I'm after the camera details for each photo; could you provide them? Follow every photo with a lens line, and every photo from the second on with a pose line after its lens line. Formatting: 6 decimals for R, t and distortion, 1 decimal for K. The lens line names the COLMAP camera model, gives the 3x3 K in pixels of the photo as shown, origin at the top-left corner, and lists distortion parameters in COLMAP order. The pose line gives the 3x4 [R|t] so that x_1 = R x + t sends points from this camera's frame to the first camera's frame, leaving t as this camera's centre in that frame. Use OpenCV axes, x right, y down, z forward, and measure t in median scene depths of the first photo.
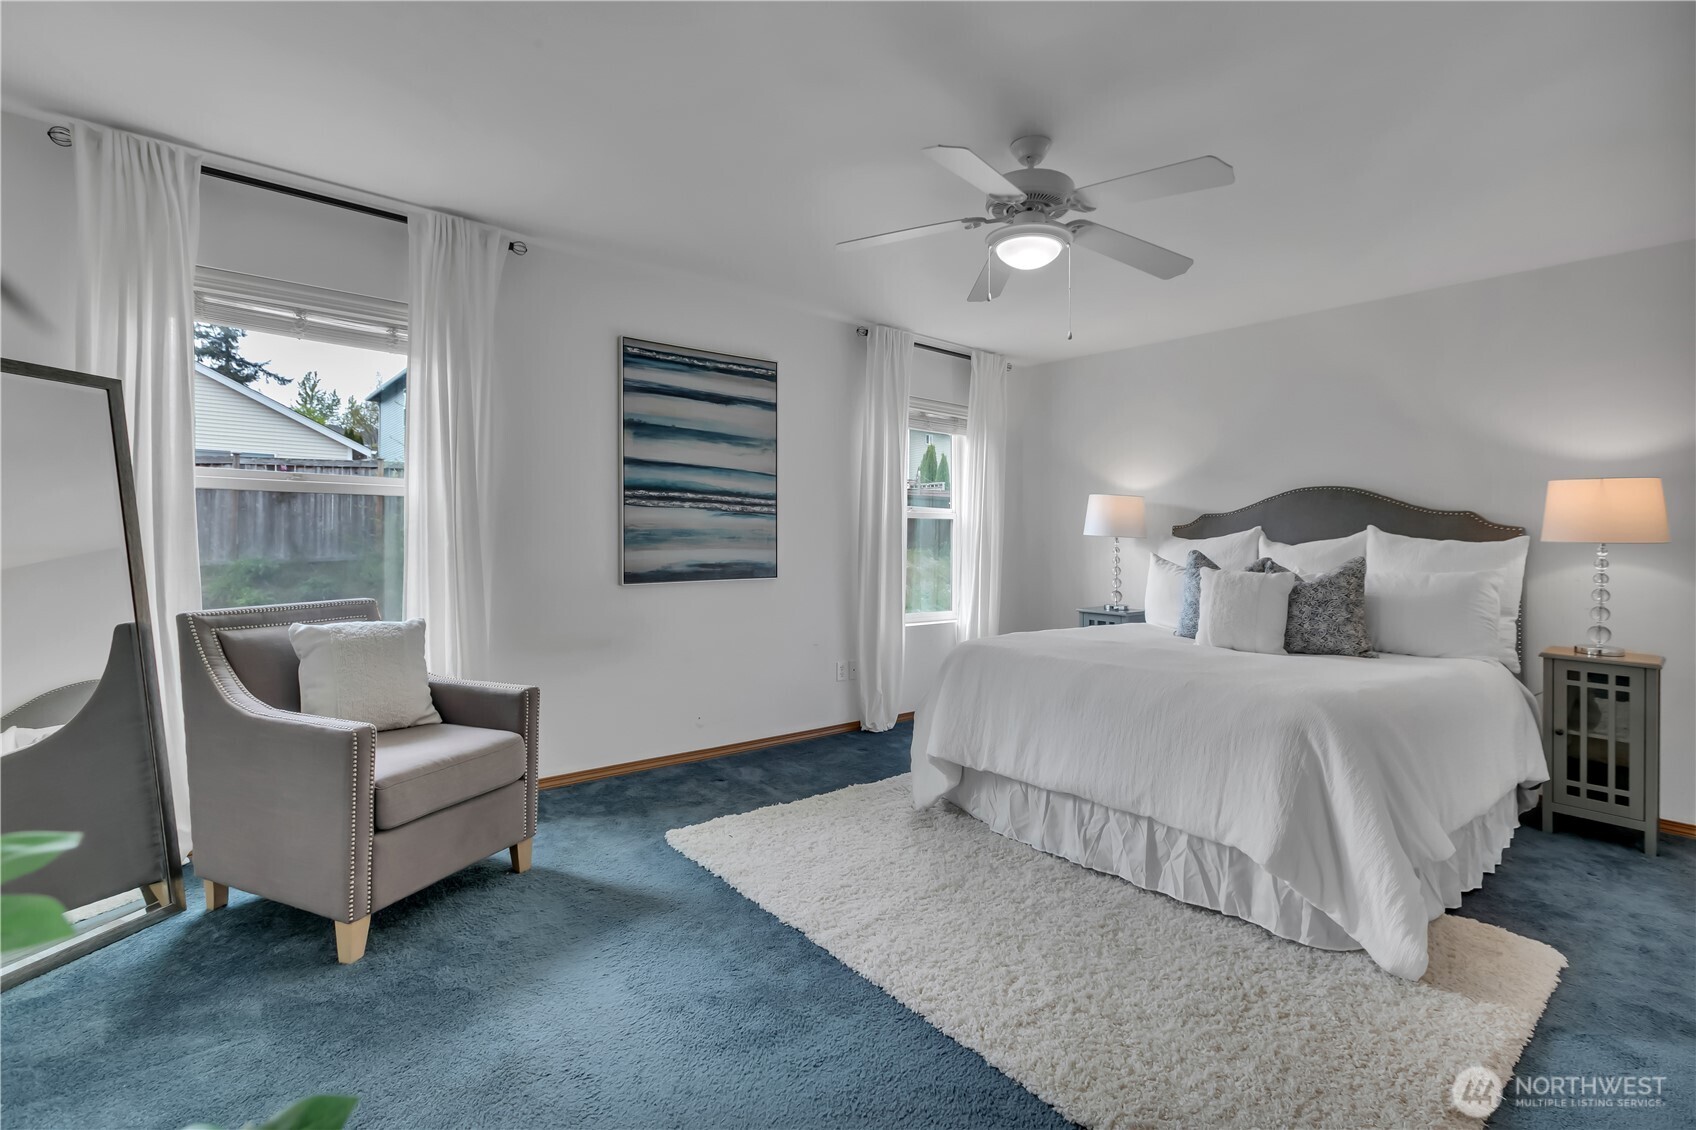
lens RADIAL K [[783.8, 0, 855.0], [0, 783.8, 533.8], [0, 0, 1]] dist [-0.003572, -0.000081]
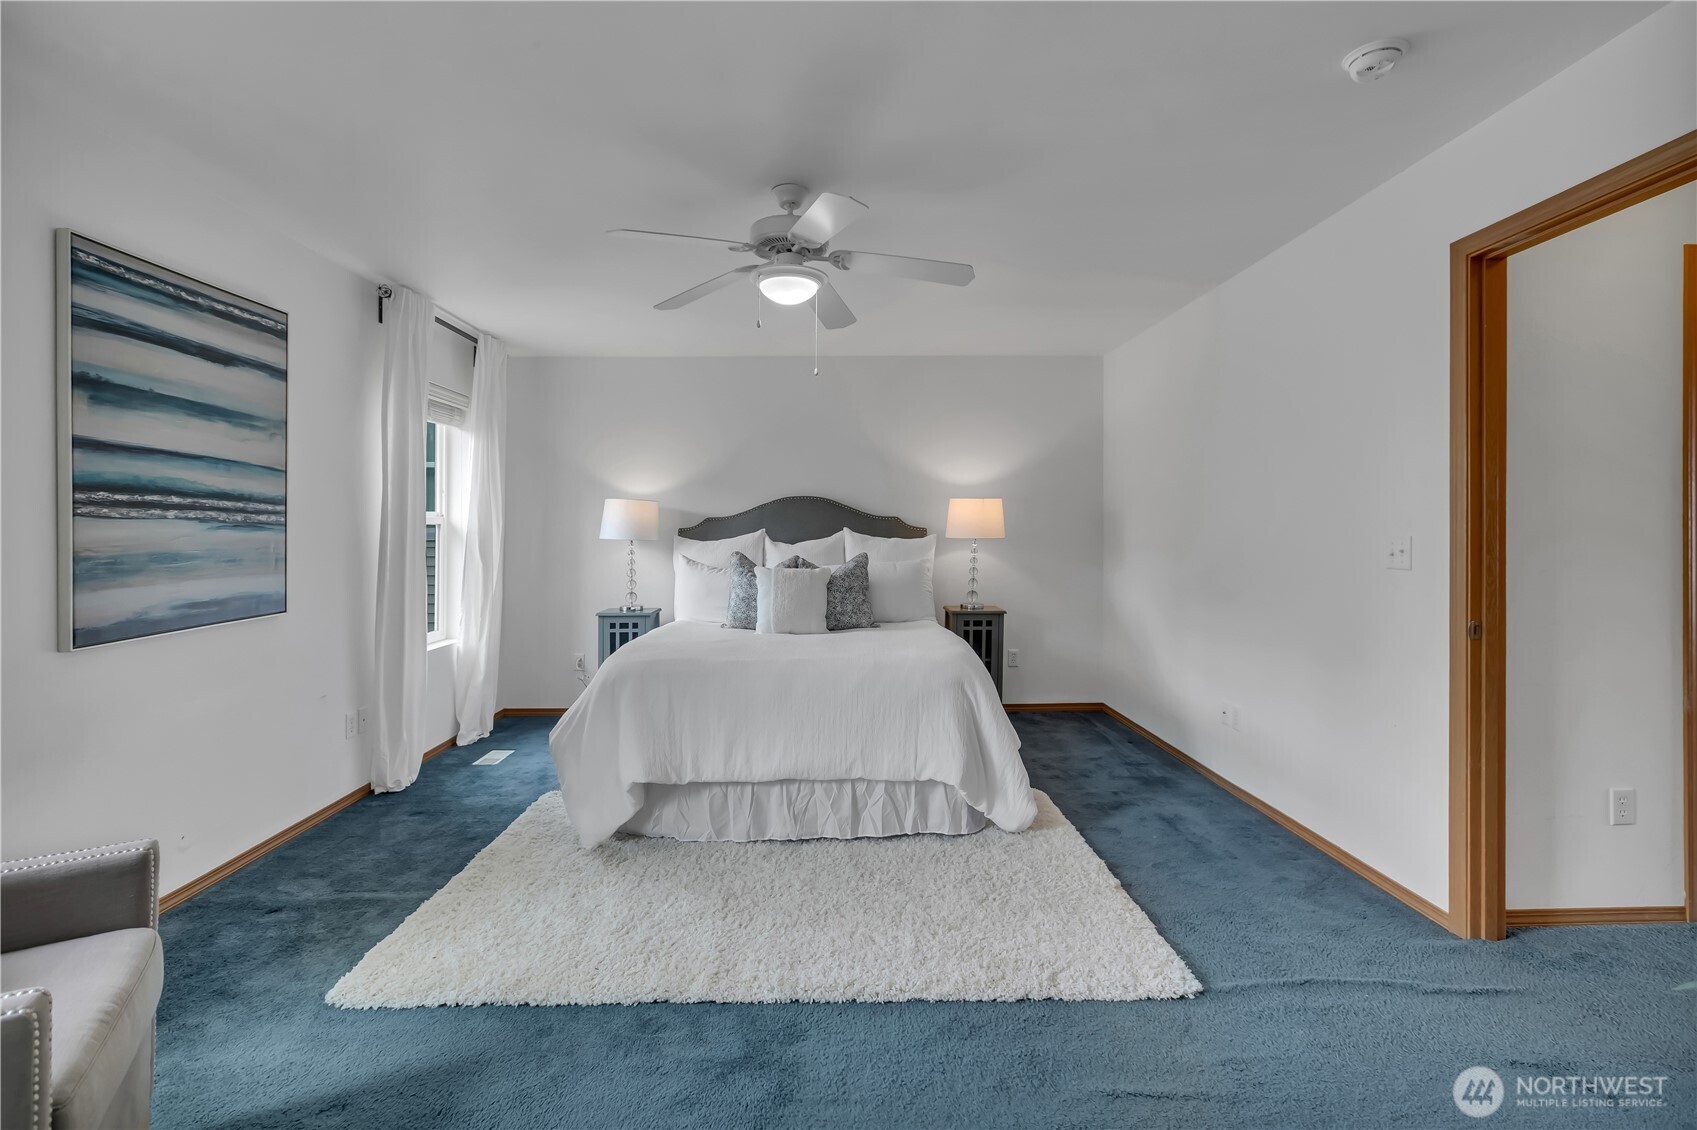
lens RADIAL K [[783.3, 0, 858.6], [0, 783.3, 537.5], [0, 0, 1]] dist [0.001607, 0.000551]
pose [[0.628006, -0.026471, 0.777758, -0.380051], [0.013201, 0.999640, 0.023364, -0.026710], [-0.778097, -0.004406, 0.628129, 0.160736]]
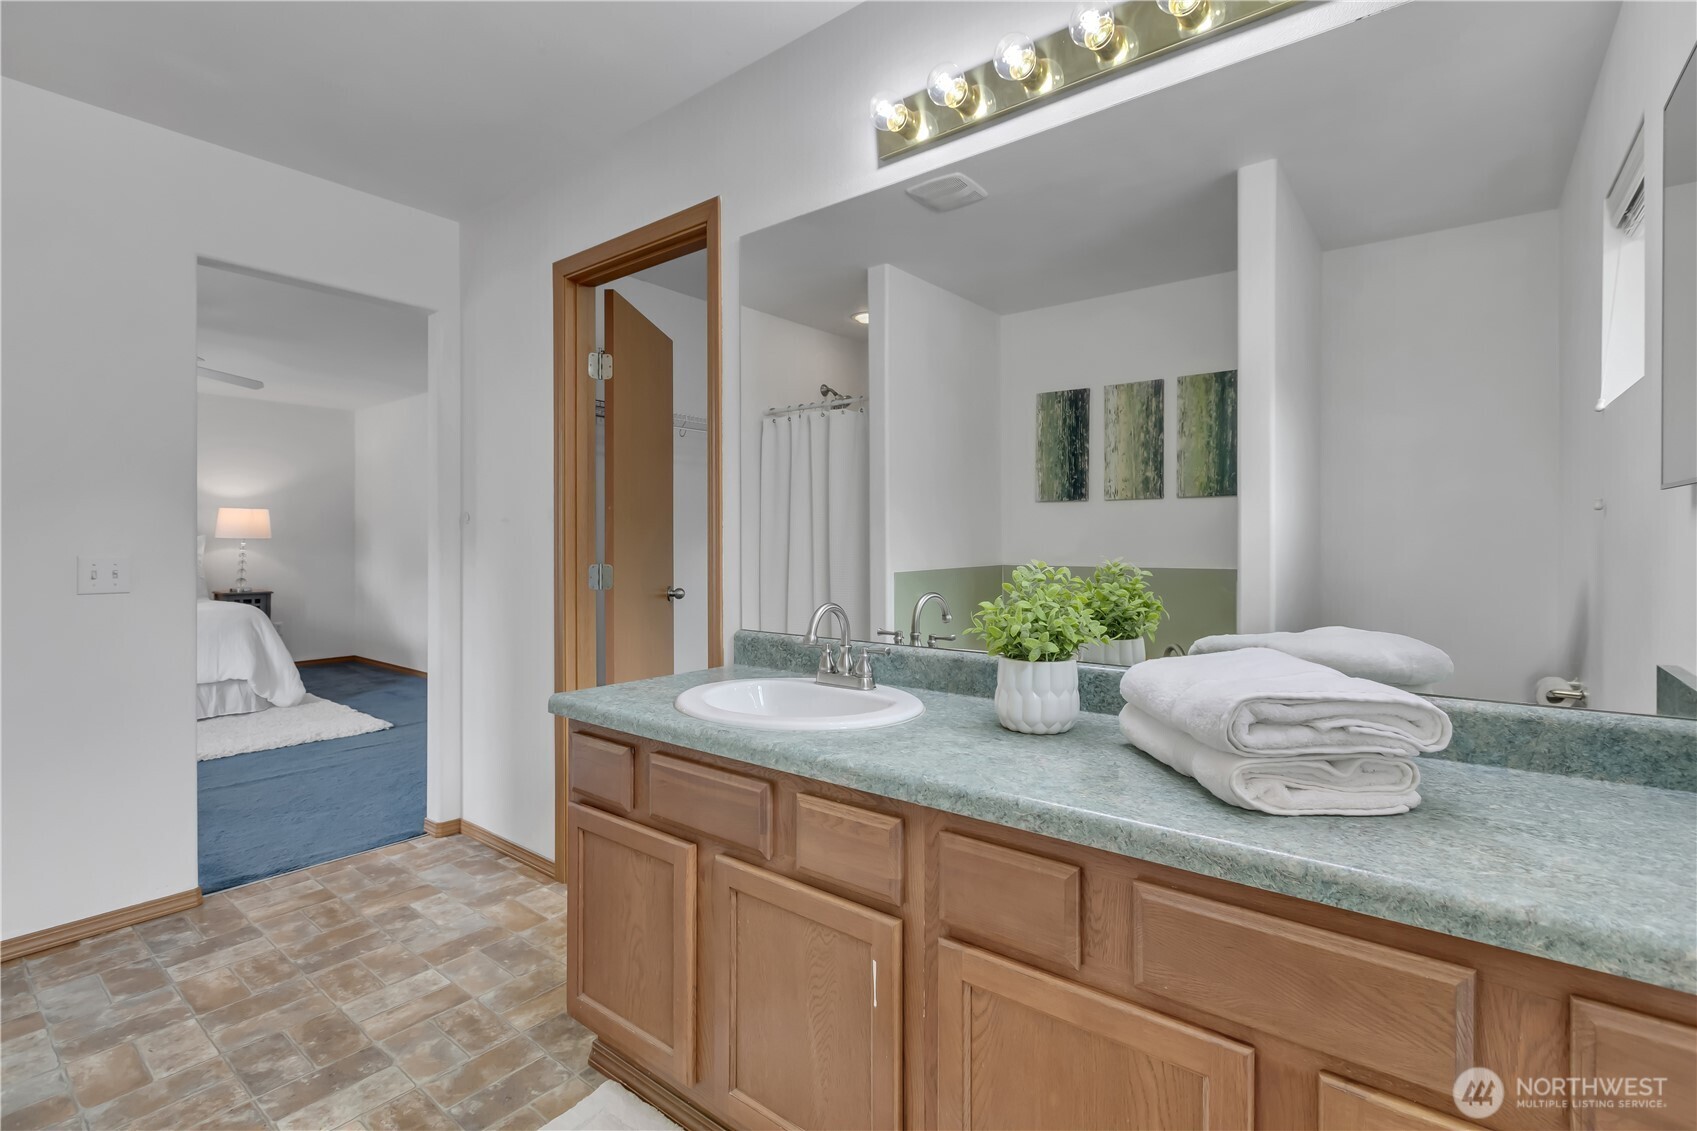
lens RADIAL K [[770.2, 0, 848.5], [0, 770.2, 565.5], [0, 0, 1]] dist [-0.002534, -0.000242]
pose [[-0.176107, -0.040929, 0.983520, -1.196958], [-0.011775, 0.999151, 0.039471, -0.014287], [-0.984301, -0.004630, -0.176439, -0.205815]]
